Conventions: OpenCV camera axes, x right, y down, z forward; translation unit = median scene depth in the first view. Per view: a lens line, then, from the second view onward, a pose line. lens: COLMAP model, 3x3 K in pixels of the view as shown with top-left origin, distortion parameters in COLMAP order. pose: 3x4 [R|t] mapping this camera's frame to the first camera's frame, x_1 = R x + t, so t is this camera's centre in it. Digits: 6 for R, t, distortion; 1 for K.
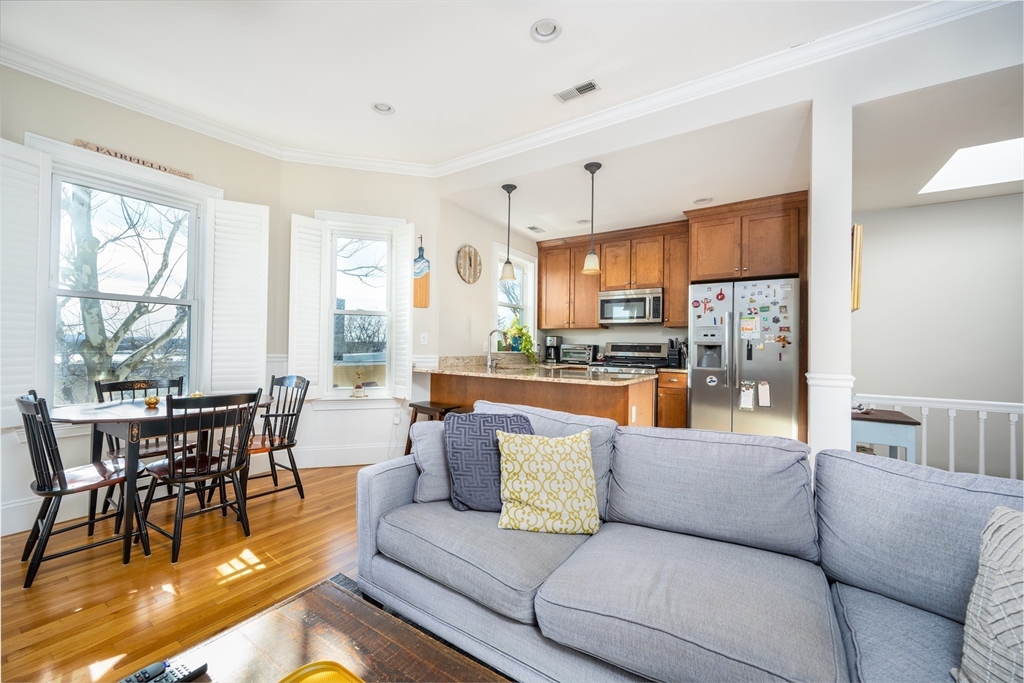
lens RADIAL K [[401.9, 0, 513.0], [0, 401.9, 339.6], [0, 0, 1]] dist [-0.000715, 0.000153]
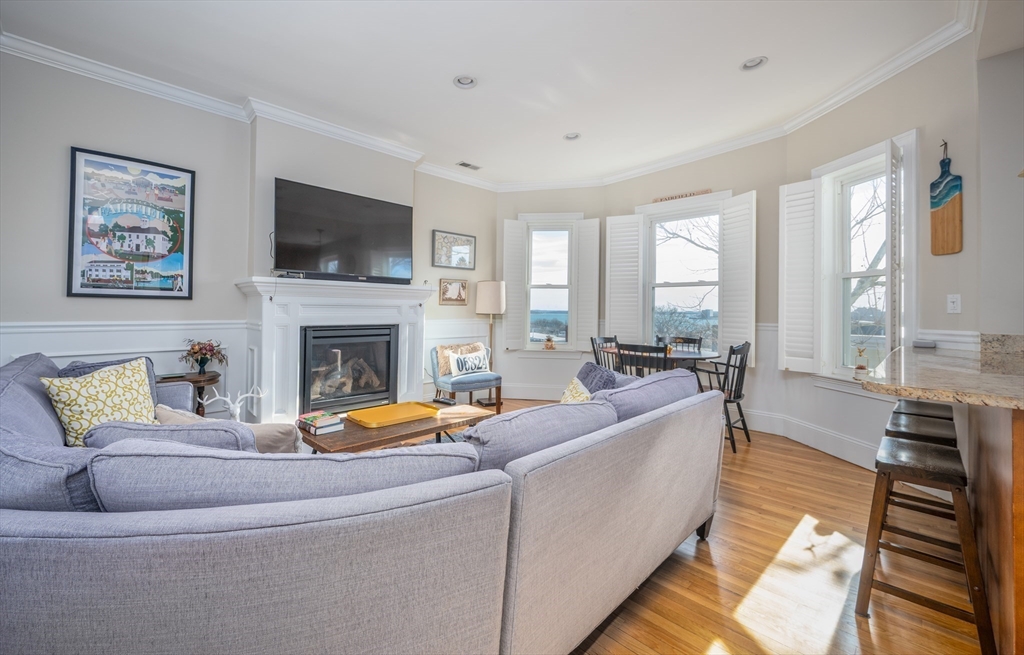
lens RADIAL K [[415.9, 0, 496.1], [0, 415.9, 308.4], [0, 0, 1]] dist [-0.001478, -0.000221]
pose [[-0.215093, -0.021982, -0.976346, 0.507417], [-0.000862, 0.999751, -0.022319, 0.017540], [0.976593, -0.003959, -0.215058, 0.417860]]
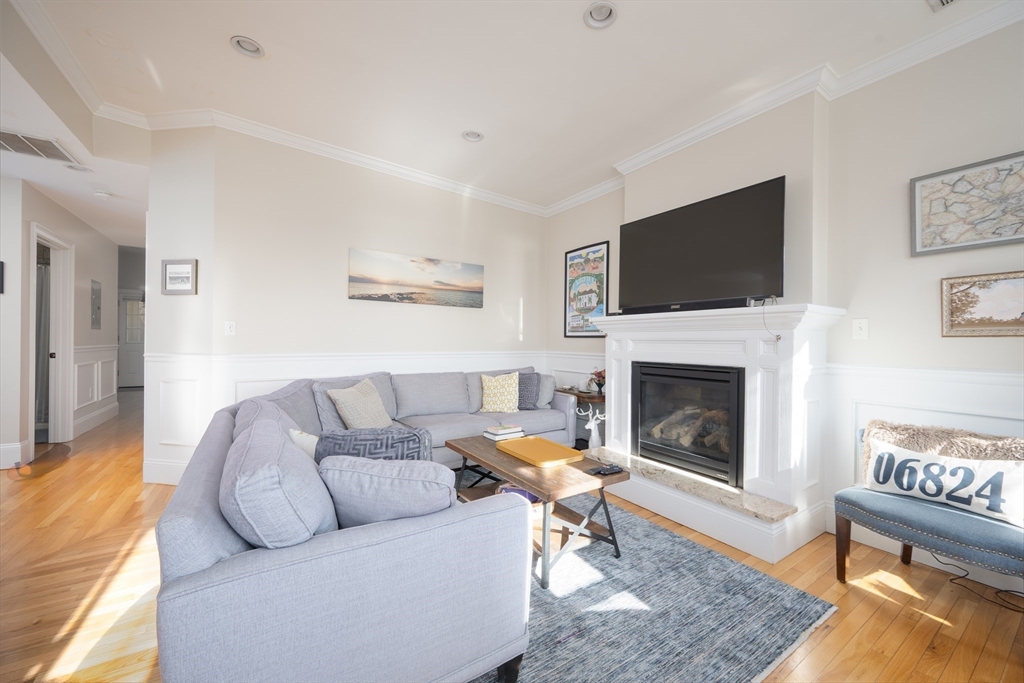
lens RADIAL K [[401.9, 0, 509.9], [0, 401.9, 337.6], [0, 0, 1]] dist [-0.000715, 0.000153]
pose [[-0.911102, -0.021193, 0.411635, -0.258079], [-0.030889, 0.999380, -0.016916, 0.008807], [-0.411021, -0.028127, -0.911192, 0.678776]]
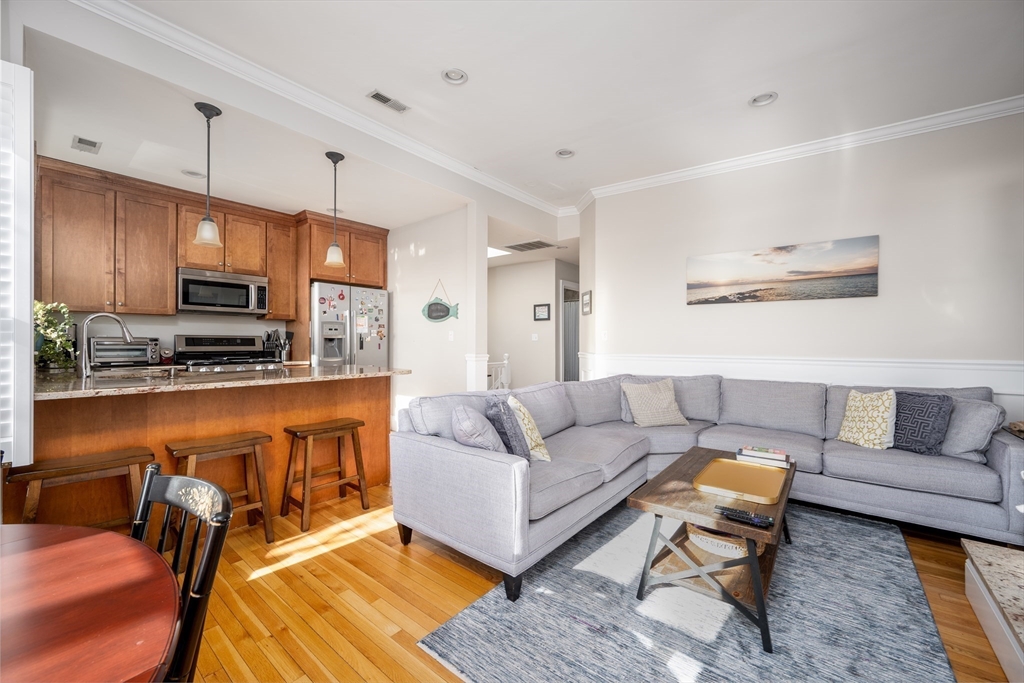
lens RADIAL K [[401.9, 0, 509.6], [0, 401.9, 340.8], [0, 0, 1]] dist [-0.000715, 0.000153]
pose [[0.114132, -0.011224, 0.993402, -0.549522], [-0.015481, 0.999795, 0.013075, -0.001064], [-0.993345, -0.016871, 0.113934, 0.348455]]
